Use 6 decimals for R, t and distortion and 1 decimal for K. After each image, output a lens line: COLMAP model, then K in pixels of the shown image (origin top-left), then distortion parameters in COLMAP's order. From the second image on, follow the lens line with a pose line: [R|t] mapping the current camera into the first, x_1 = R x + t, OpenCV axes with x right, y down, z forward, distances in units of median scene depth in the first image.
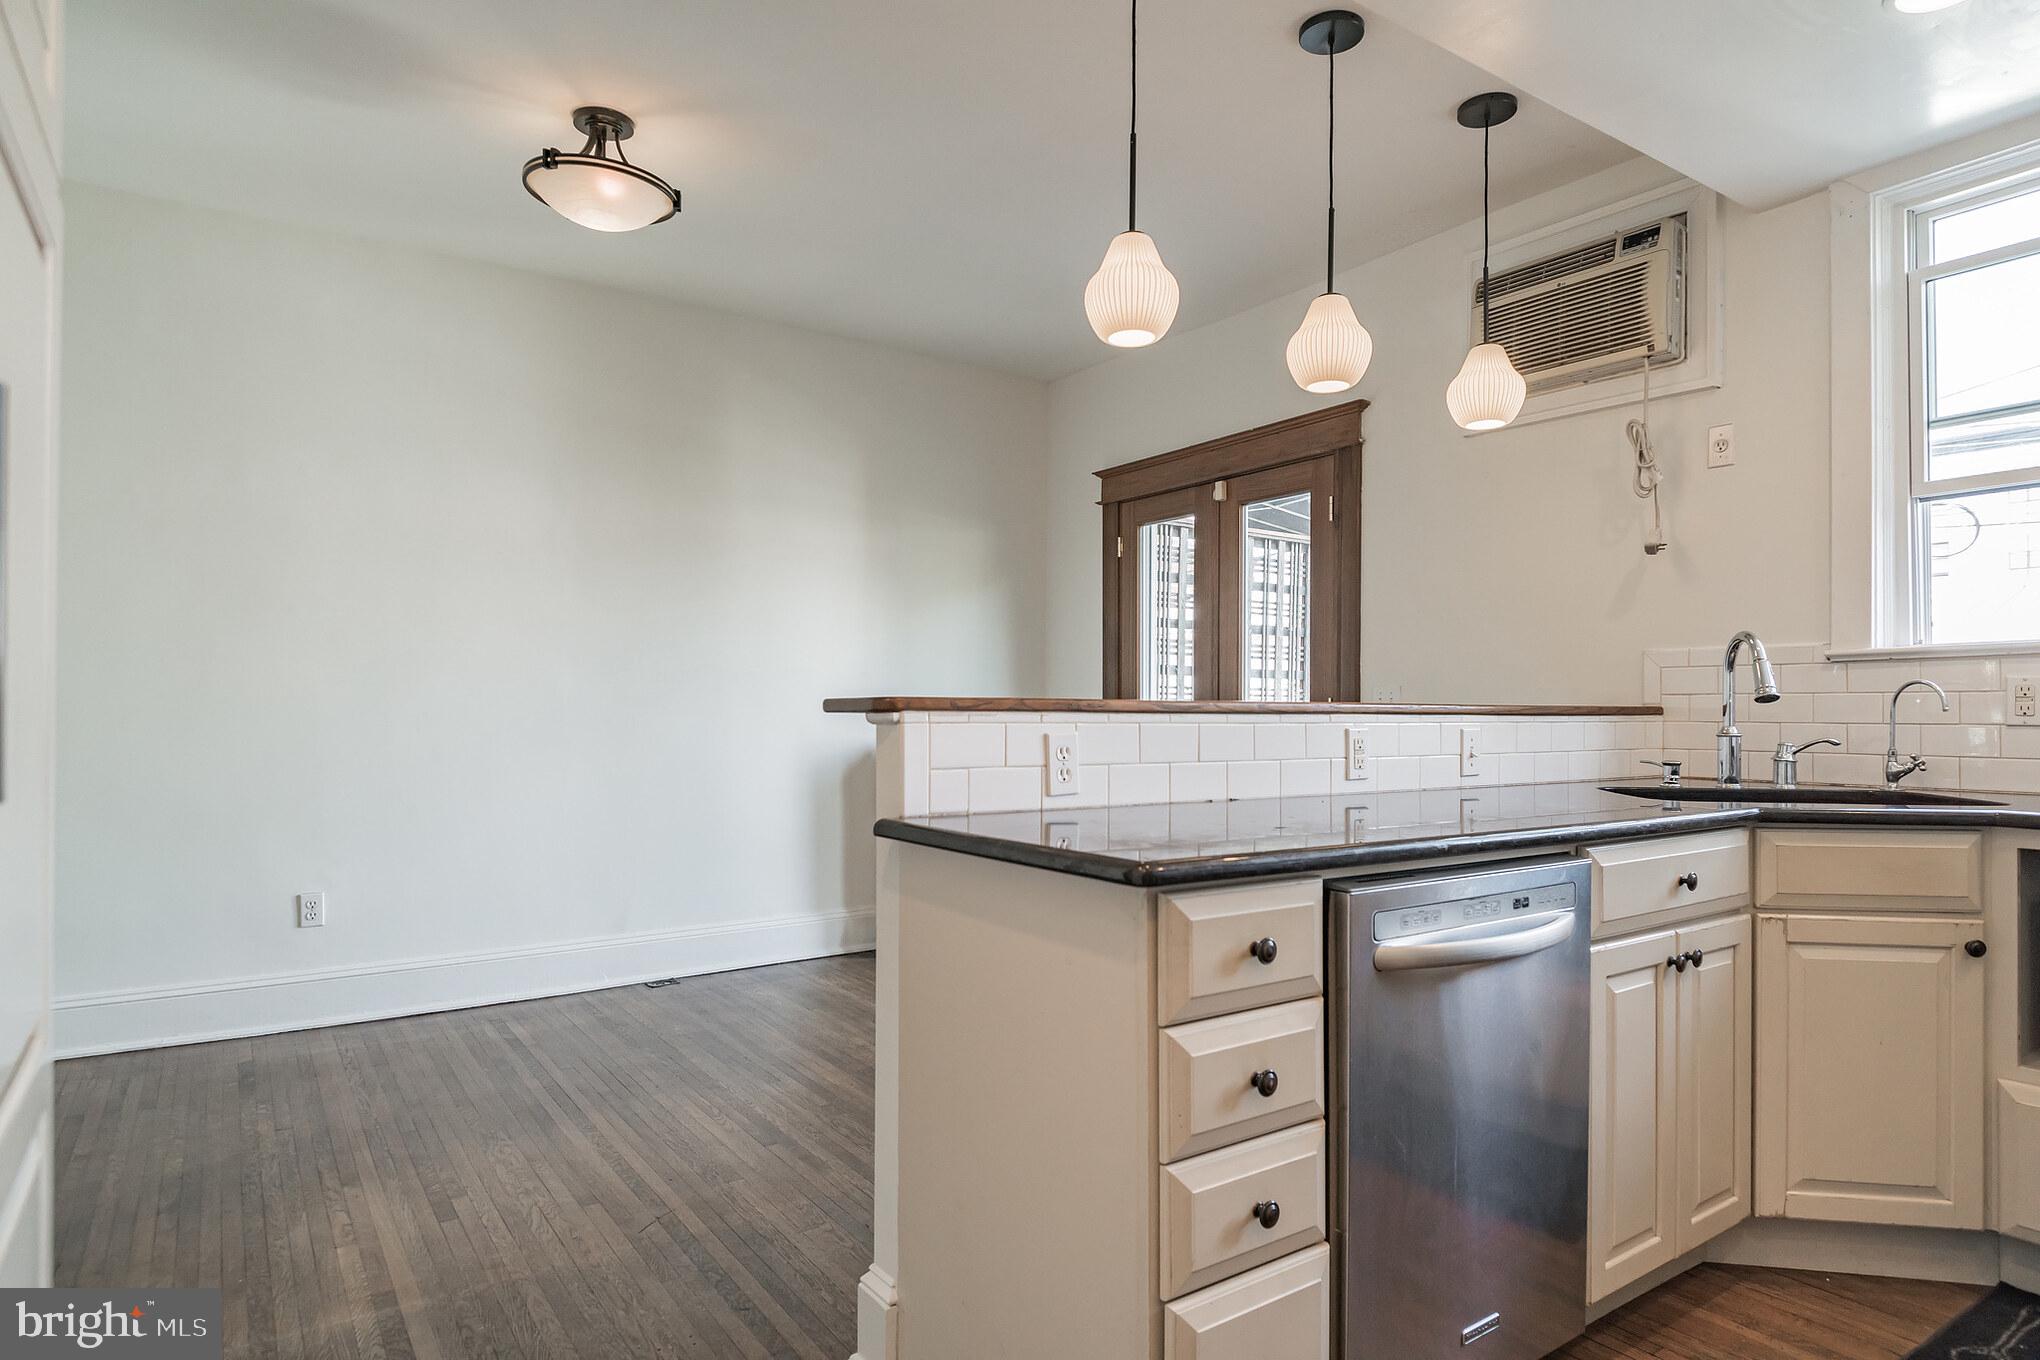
lens RADIAL K [[1129.1, 0, 1034.2], [0, 1129.1, 698.9], [0, 0, 1]] dist [0.044680, -0.043545]
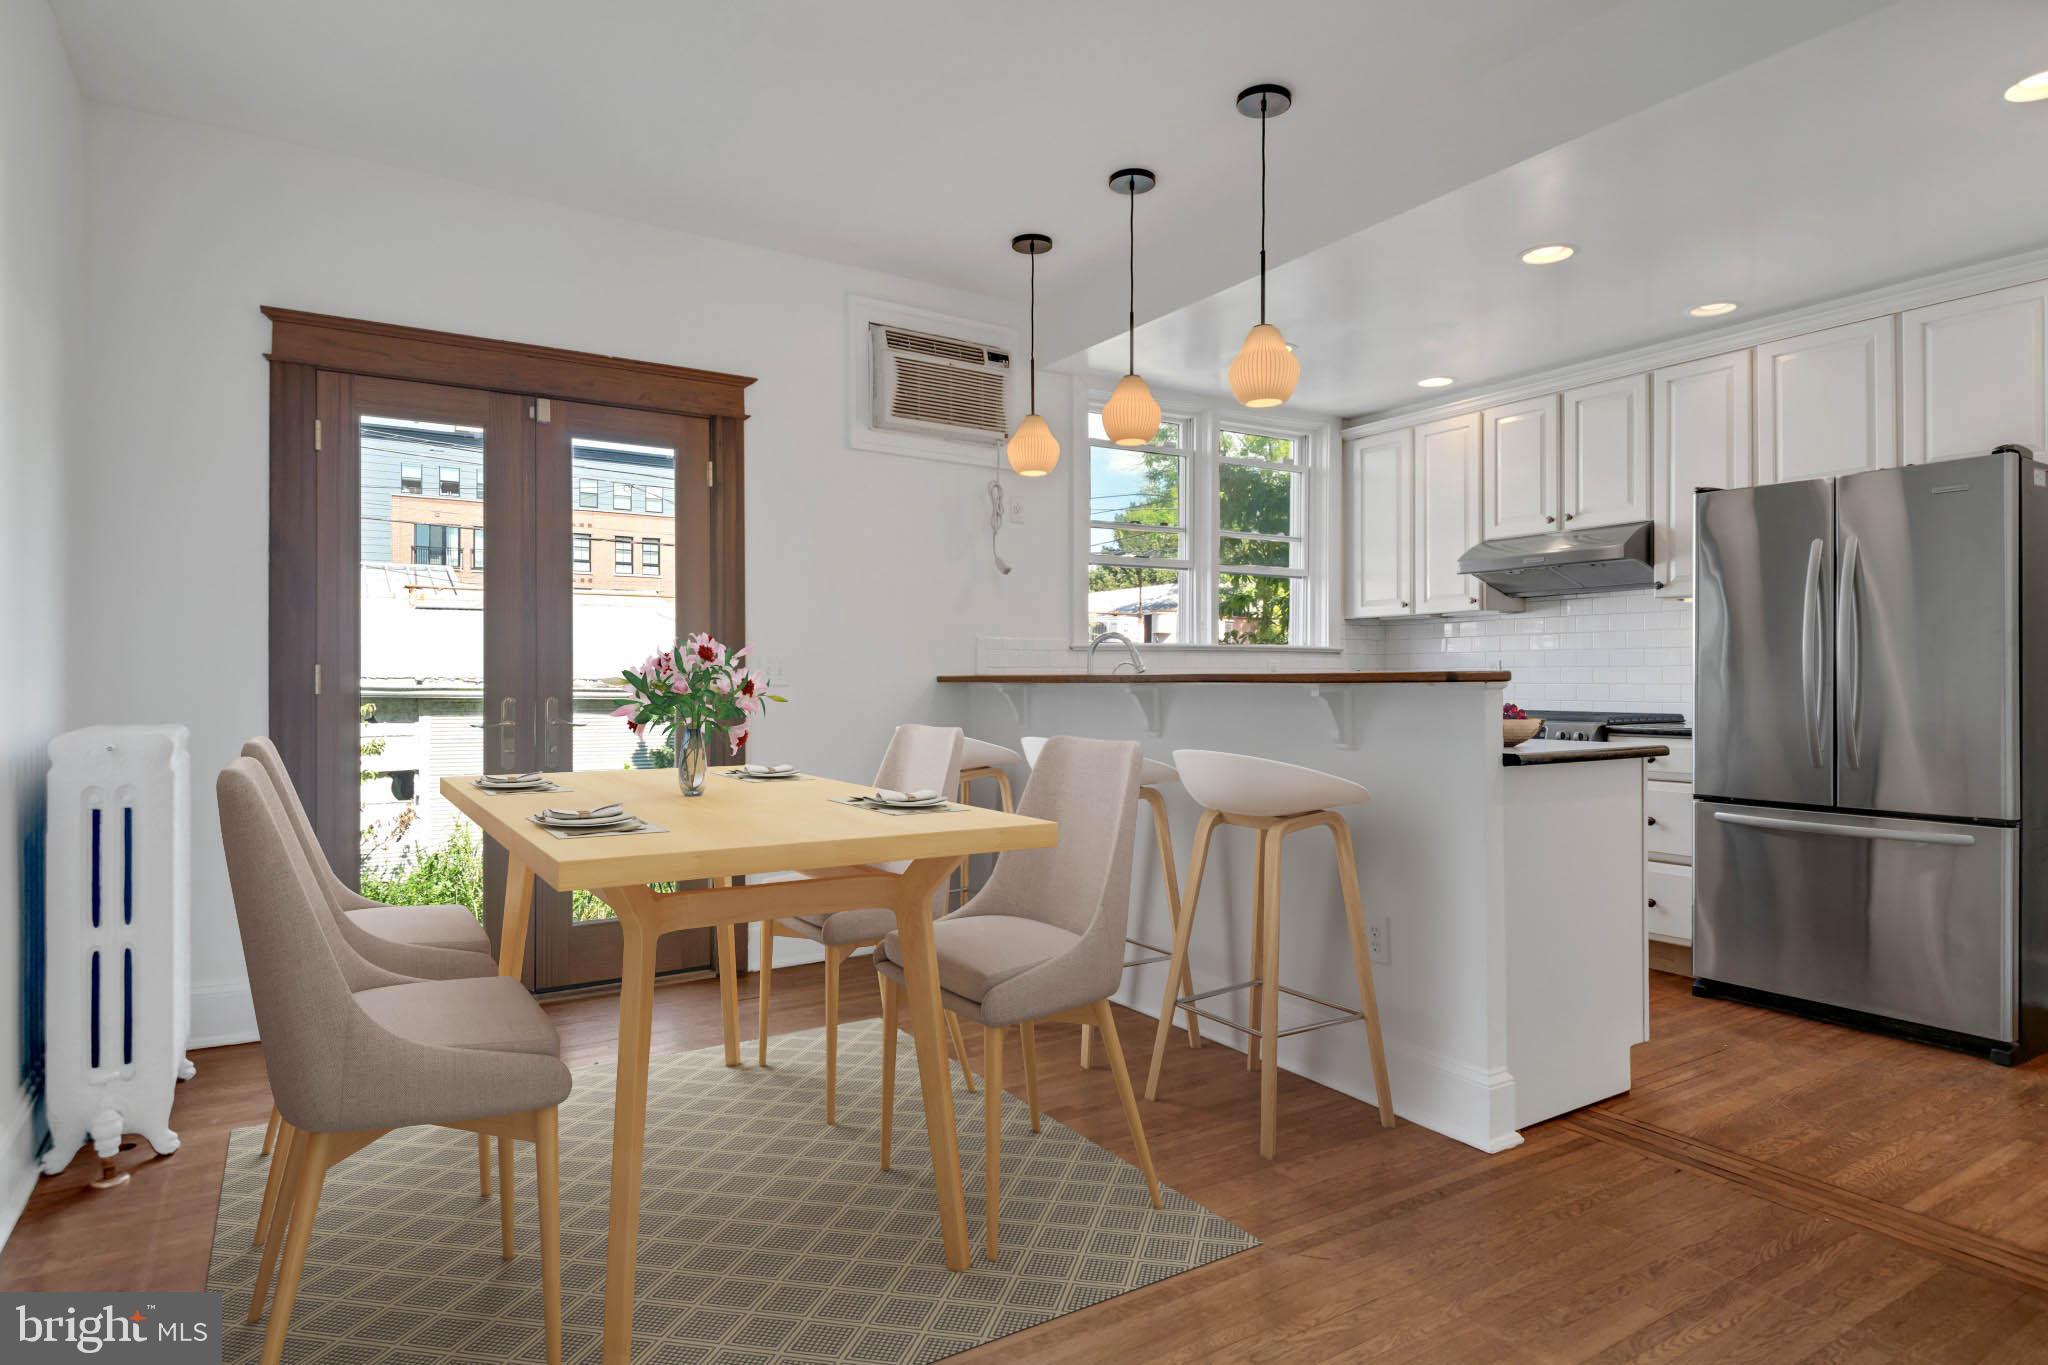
lens RADIAL K [[1147.3, 0, 995.7], [0, 1147.3, 676.4], [0, 0, 1]] dist [-0.002098, -0.001329]
pose [[0.065770, -0.001470, 0.997834, -1.083068], [-0.012052, 0.999925, 0.002268, 0.005015], [-0.997762, -0.012175, 0.065747, 1.029463]]
